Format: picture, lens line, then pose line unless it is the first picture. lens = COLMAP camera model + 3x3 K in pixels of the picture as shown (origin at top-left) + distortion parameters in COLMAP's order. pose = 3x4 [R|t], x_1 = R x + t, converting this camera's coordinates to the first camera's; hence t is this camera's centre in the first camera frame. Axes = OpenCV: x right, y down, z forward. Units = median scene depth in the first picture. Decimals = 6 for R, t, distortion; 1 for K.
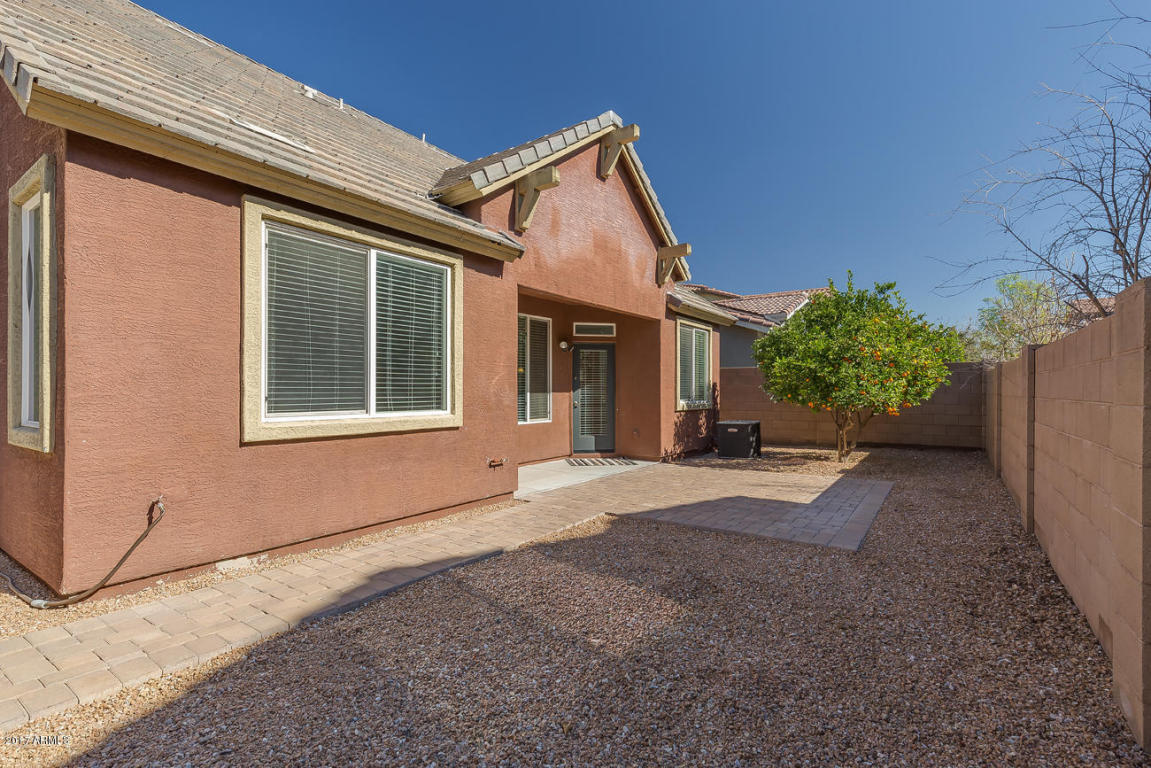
lens RADIAL K [[544.0, 0, 575.5], [0, 544.0, 384.0], [0, 0, 1]] dist [0.001868, -0.000046]
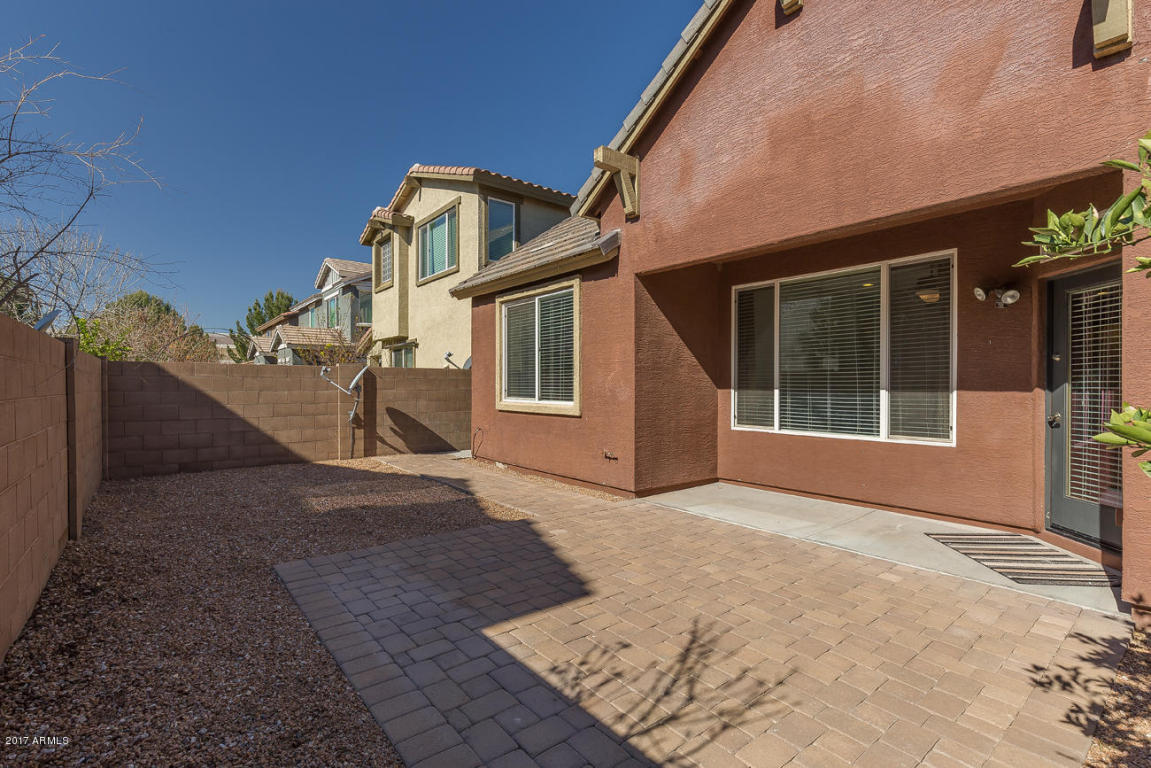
lens RADIAL K [[534.7, 0, 593.3], [0, 534.7, 384.0], [0, 0, 1]] dist [-0.000827, -0.000105]
pose [[-0.283099, -0.000307, -0.959091, 0.860938], [0.012409, 0.999915, -0.003983, 0.011316], [0.959010, -0.013029, -0.283071, 1.275488]]
